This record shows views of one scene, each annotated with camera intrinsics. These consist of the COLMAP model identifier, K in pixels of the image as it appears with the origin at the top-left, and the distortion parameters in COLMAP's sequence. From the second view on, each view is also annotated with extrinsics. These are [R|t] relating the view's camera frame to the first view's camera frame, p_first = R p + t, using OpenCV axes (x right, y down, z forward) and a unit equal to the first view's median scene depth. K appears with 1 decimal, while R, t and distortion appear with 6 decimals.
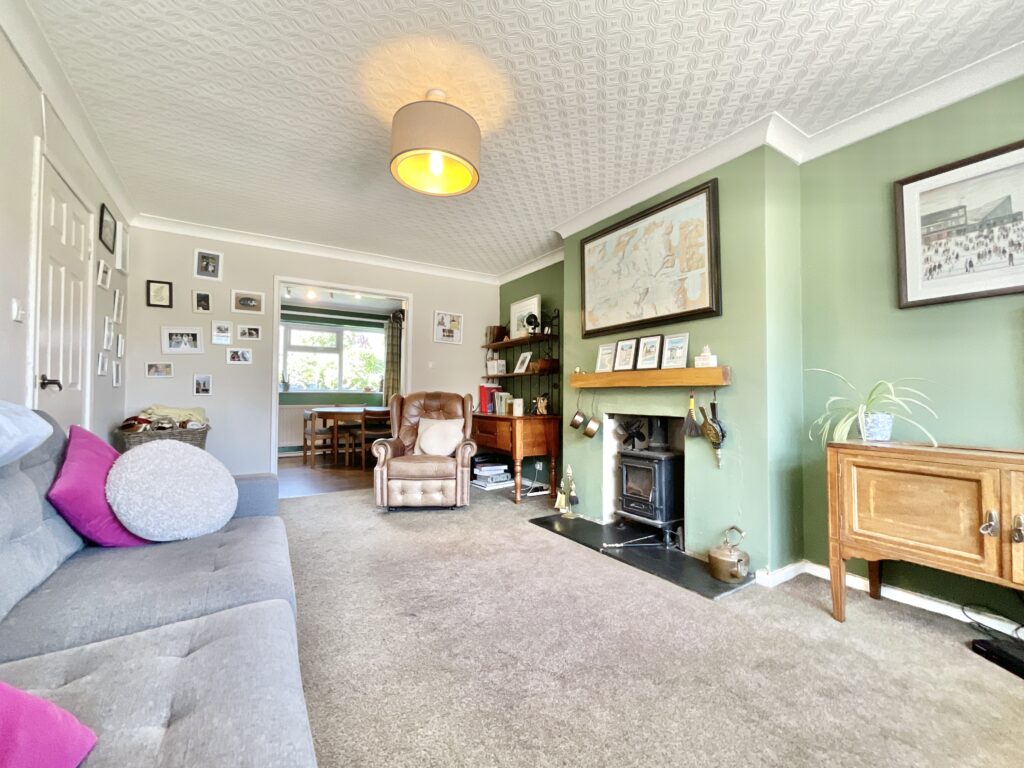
lens RADIAL K [[427.3, 0, 512.0], [0, 427.3, 384.0], [0, 0, 1]] dist [-0.011974, -0.000160]
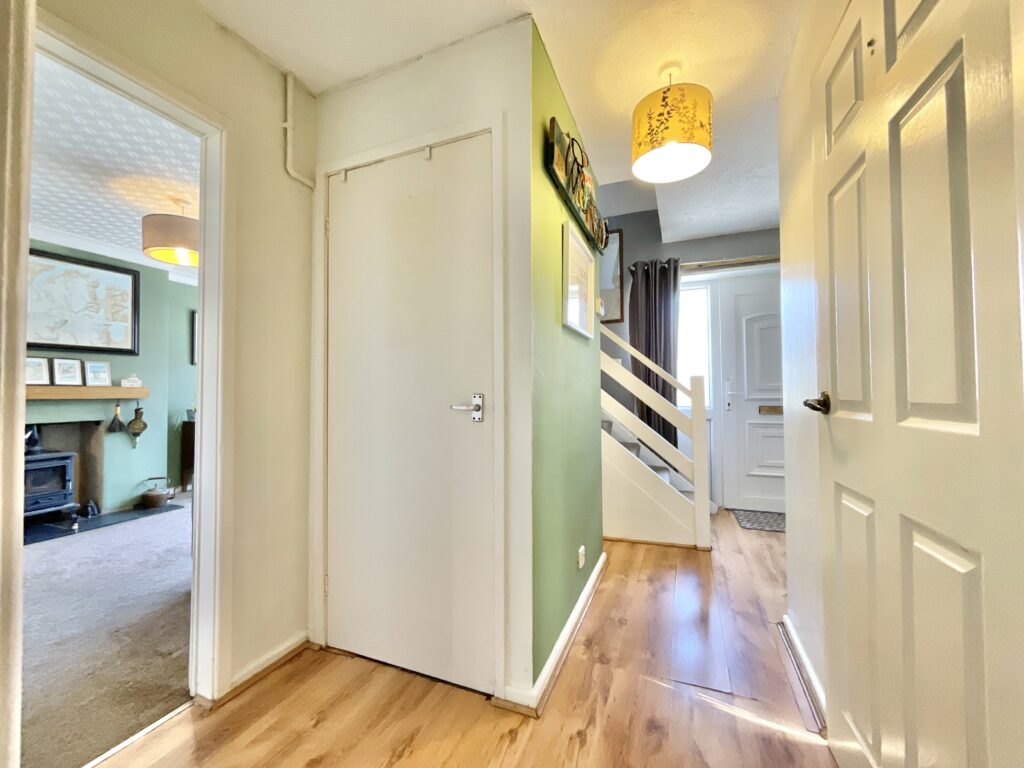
lens RADIAL K [[414.9, 0, 506.2], [0, 414.9, 384.2], [0, 0, 1]] dist [-0.009743, 0.000240]
pose [[-0.562125, 0.017865, 0.826859, -1.318308], [-0.010678, 0.999527, -0.028855, -0.016038], [-0.826983, -0.025050, -0.561668, 0.577847]]
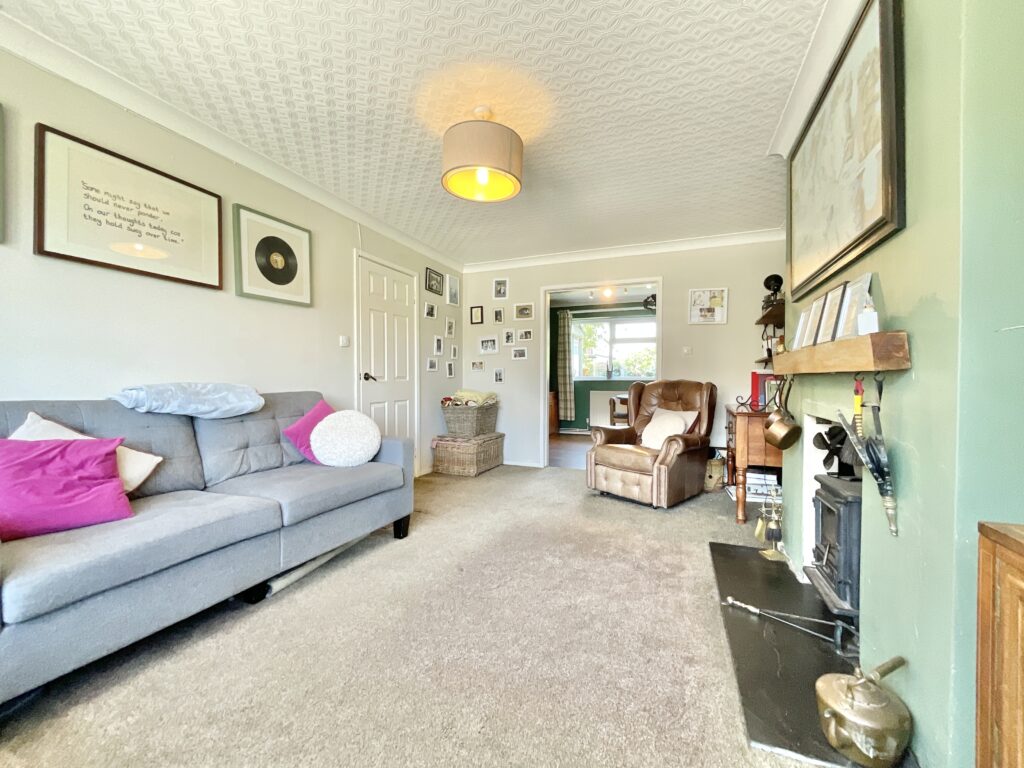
lens RADIAL K [[414.9, 0, 506.2], [0, 414.9, 384.2], [0, 0, 1]] dist [-0.009743, 0.000240]
pose [[0.574921, 0.007480, -0.818175, 0.501045], [0.019185, 0.999560, 0.022620, -0.000406], [0.817984, -0.028702, 0.574524, 0.284937]]
